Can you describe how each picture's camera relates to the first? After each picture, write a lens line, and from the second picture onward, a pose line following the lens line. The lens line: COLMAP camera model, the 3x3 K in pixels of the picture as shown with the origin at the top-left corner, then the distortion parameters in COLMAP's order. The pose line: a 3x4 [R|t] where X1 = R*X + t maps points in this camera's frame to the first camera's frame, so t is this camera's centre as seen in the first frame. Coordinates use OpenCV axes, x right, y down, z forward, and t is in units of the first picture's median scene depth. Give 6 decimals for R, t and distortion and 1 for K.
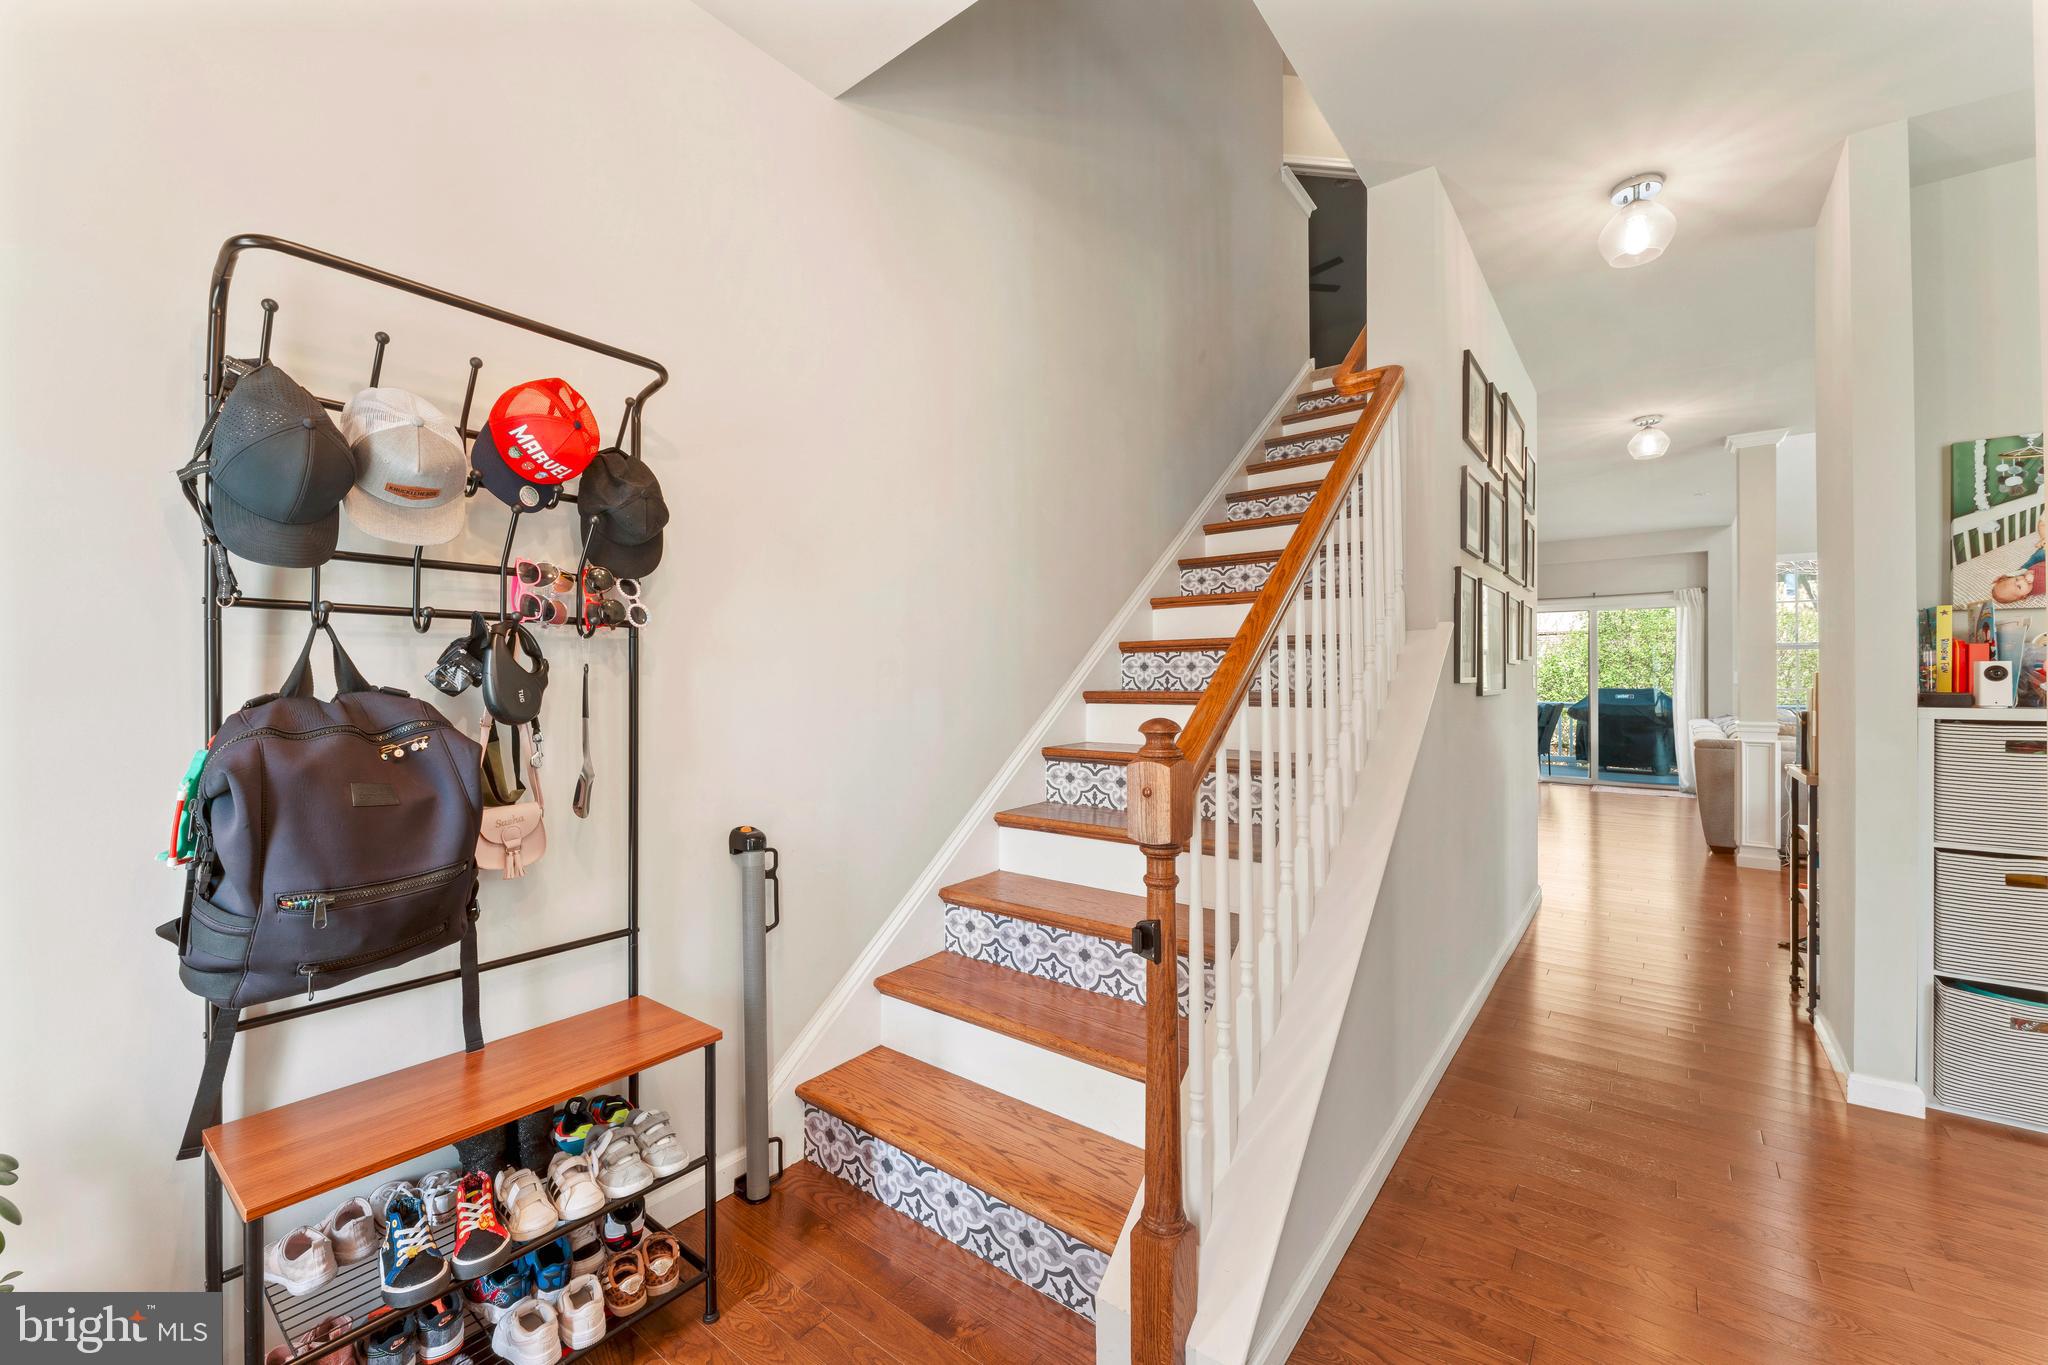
lens RADIAL K [[821.2, 0, 1025.4], [0, 821.2, 675.2], [0, 0, 1]] dist [-0.001540, -0.000225]
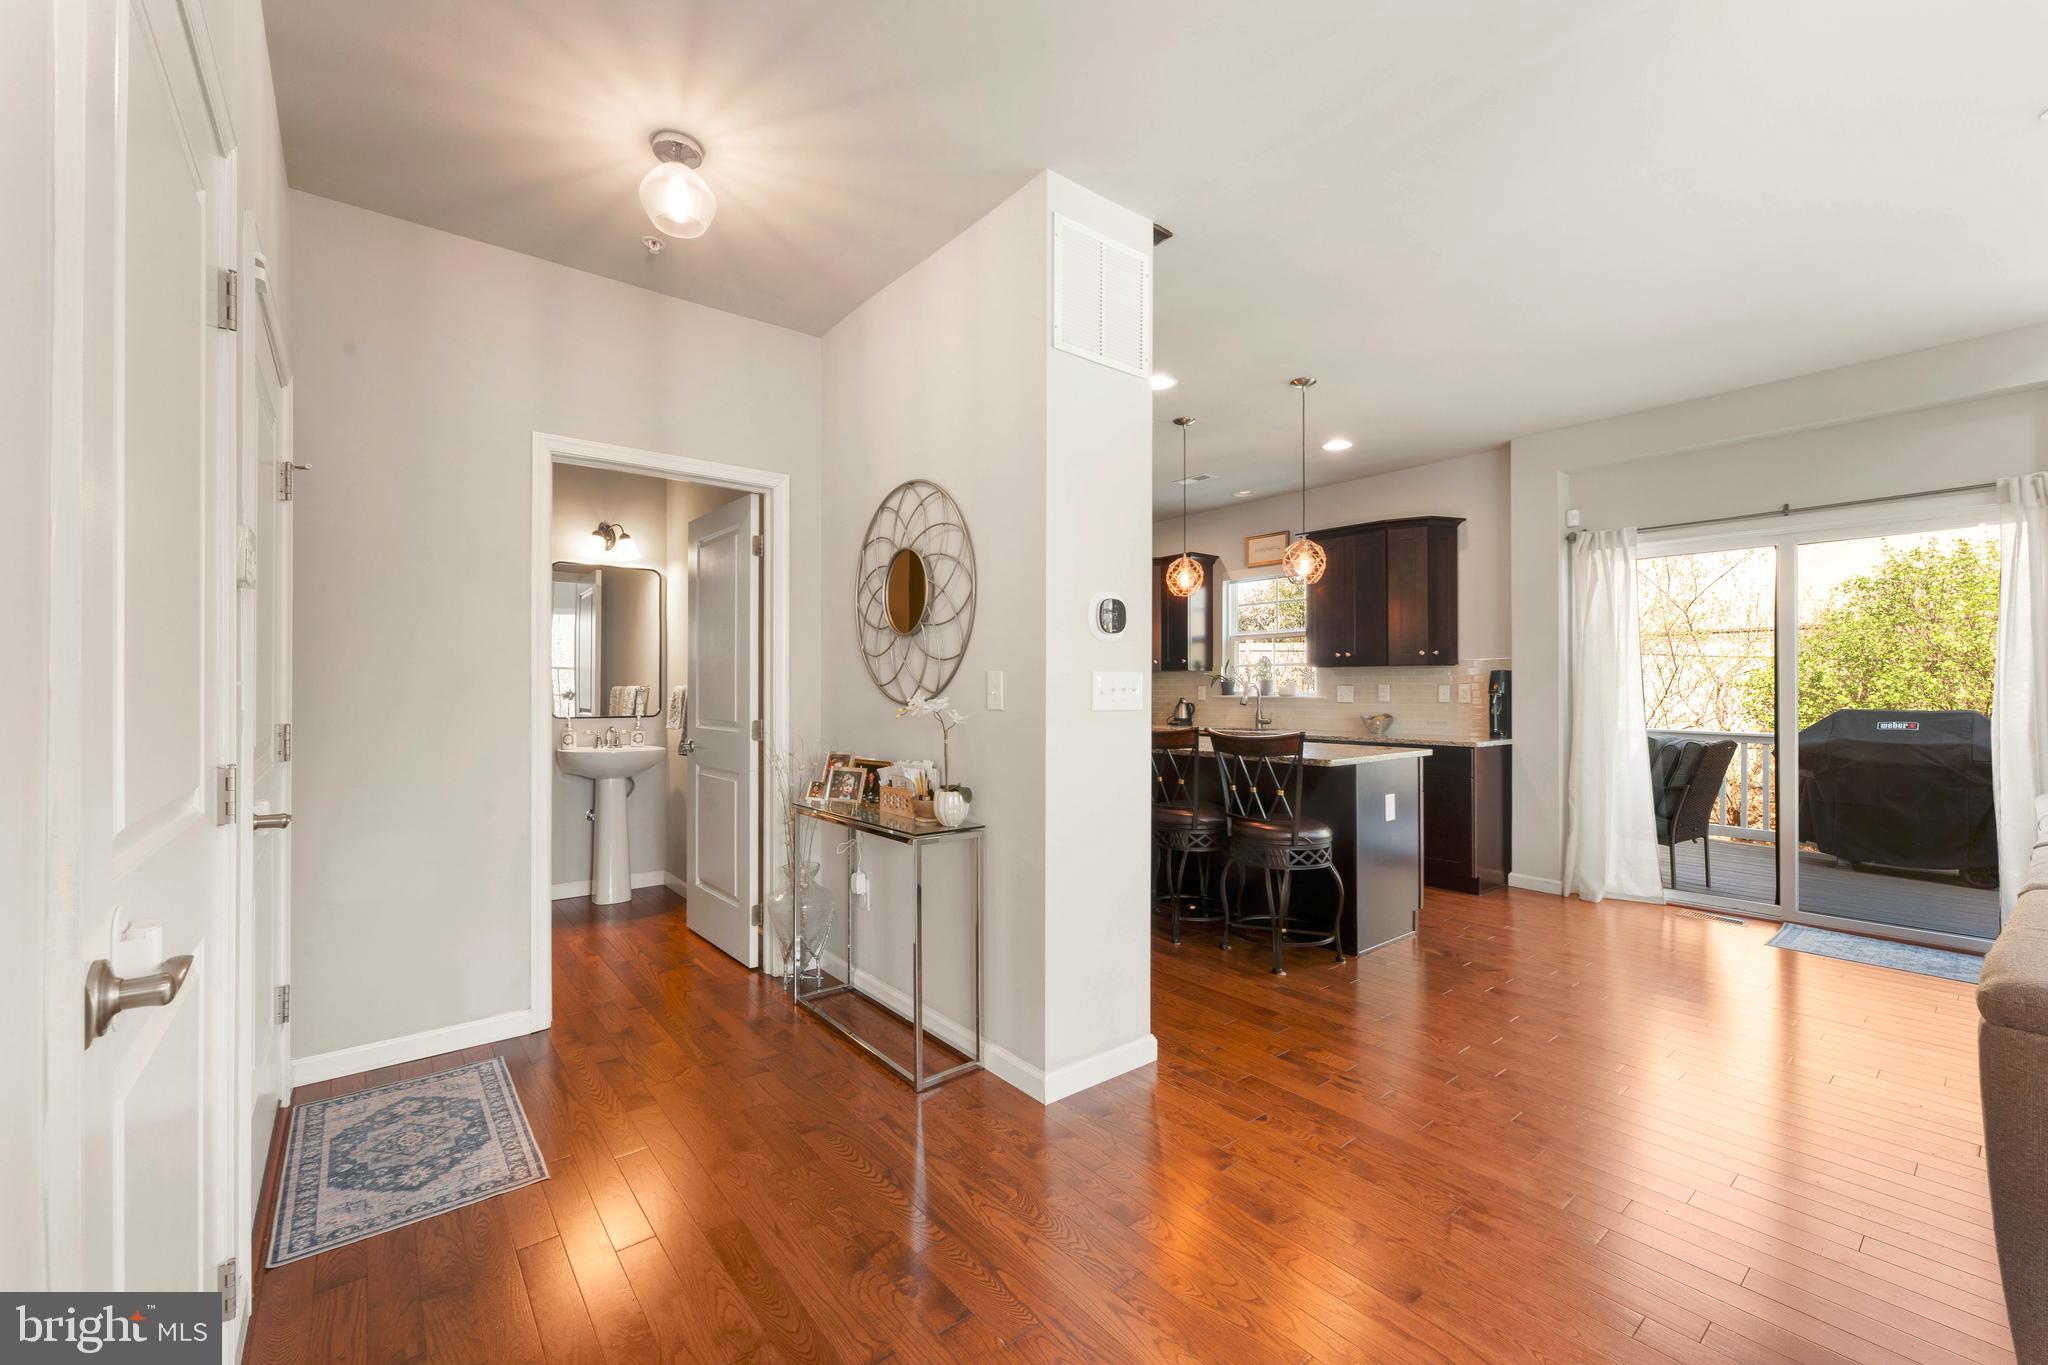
lens RADIAL K [[821.2, 0, 1021.9], [0, 821.2, 685.2], [0, 0, 1]] dist [-0.001540, -0.000225]
pose [[0.973912, -0.000367, -0.226925, 1.416136], [0.000255, 1.000000, -0.000519, 0.005253], [0.226925, 0.000448, 0.973912, 1.687390]]
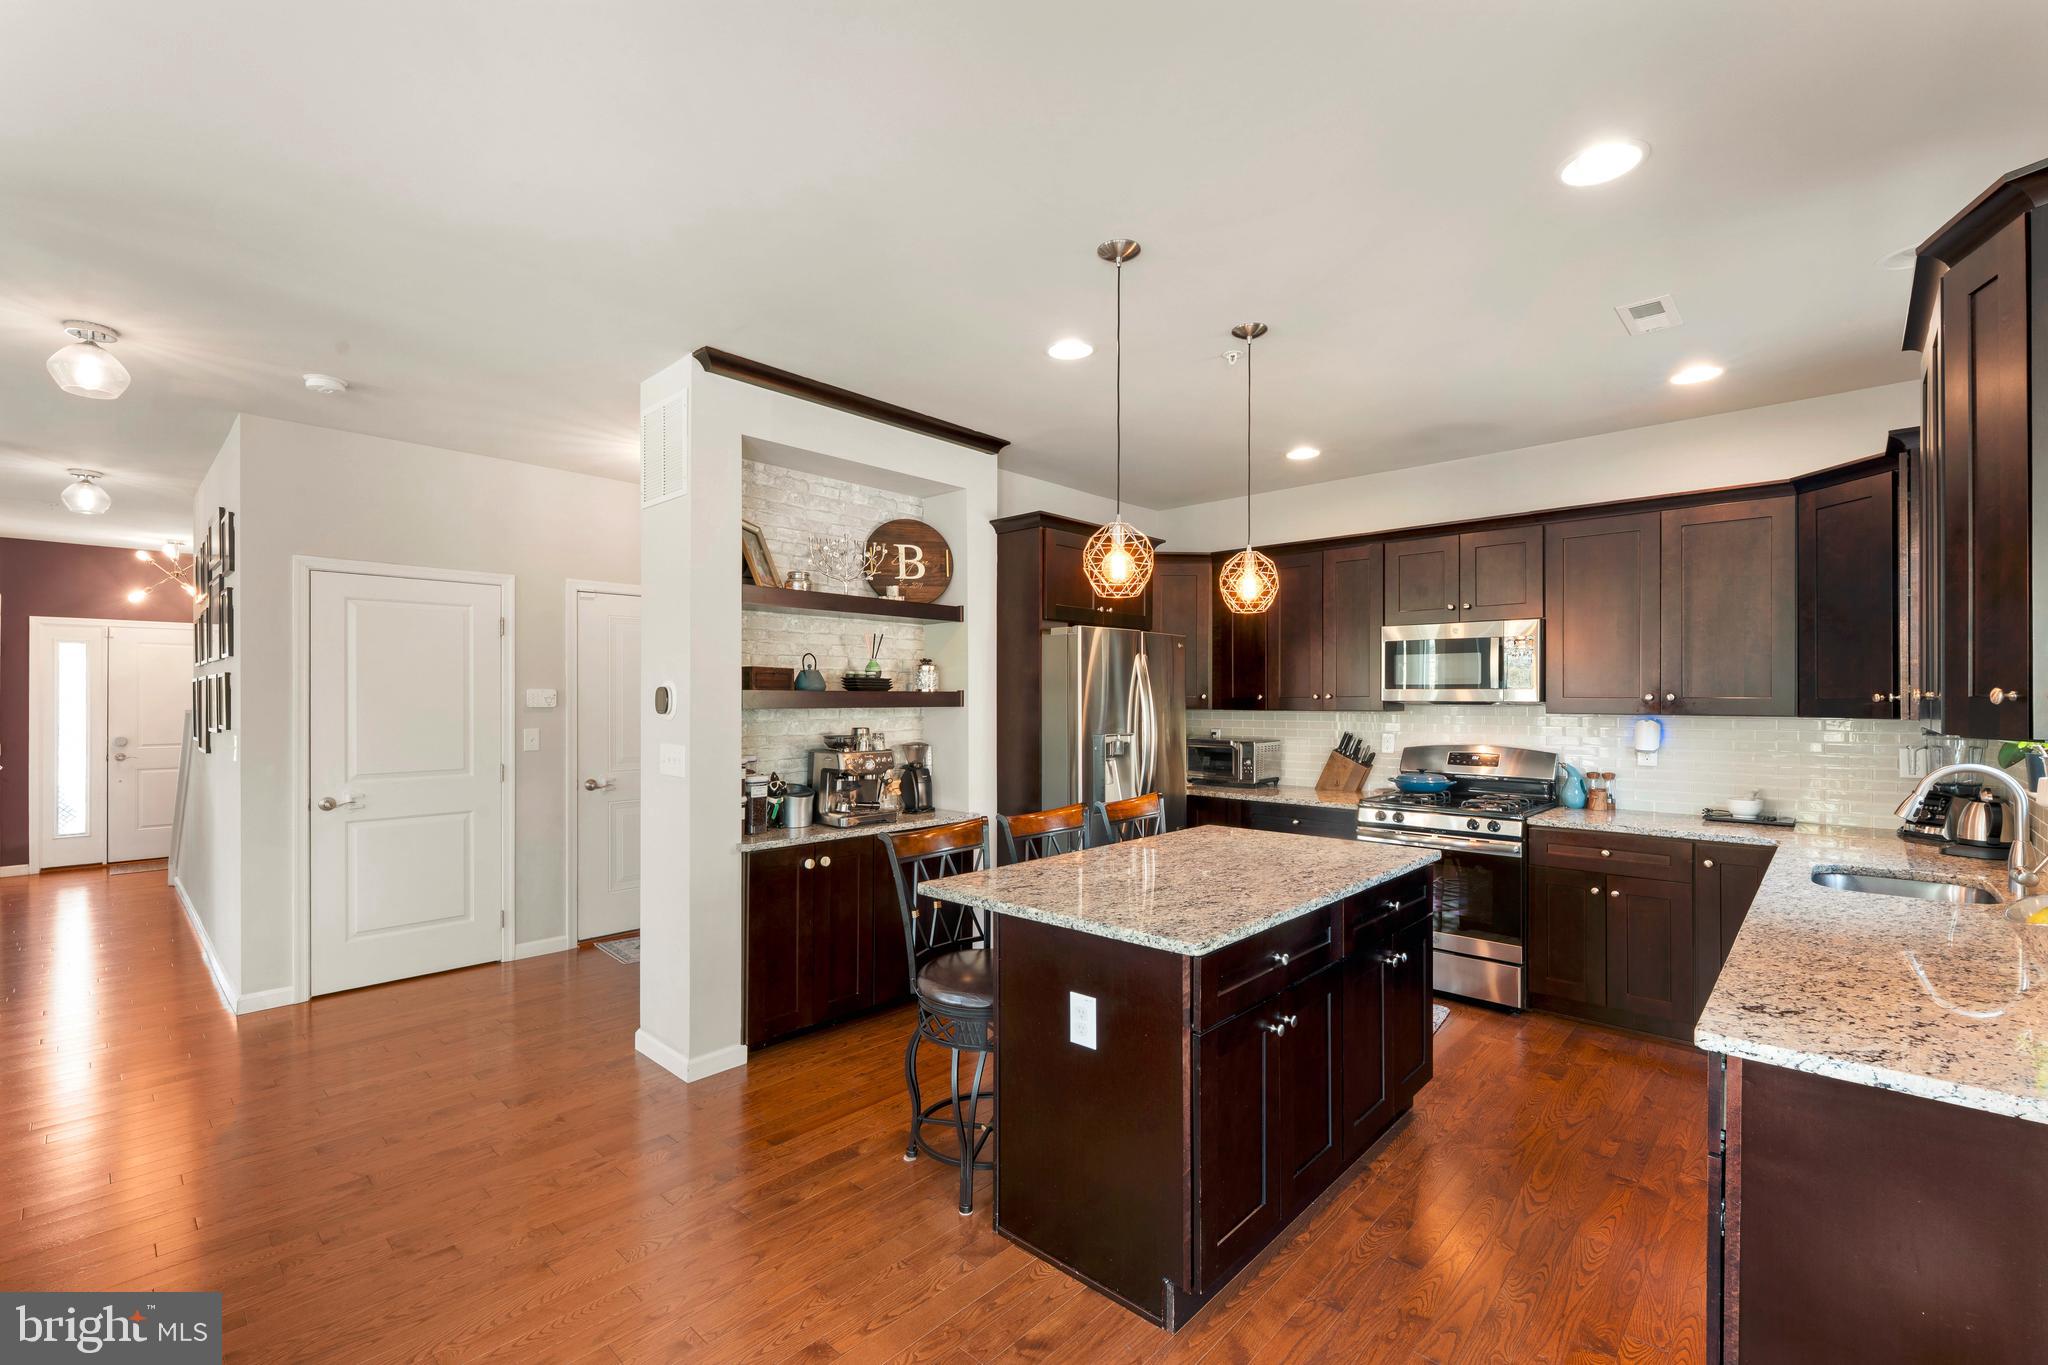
lens RADIAL K [[877.2, 0, 1030.6], [0, 877.2, 698.1], [0, 0, 1]] dist [-0.000441, -0.001484]
pose [[-0.078290, 0.000142, -0.996931, 2.643807], [0.005471, 0.999985, -0.000287, -0.083573], [0.996916, -0.005477, -0.078289, 3.431484]]
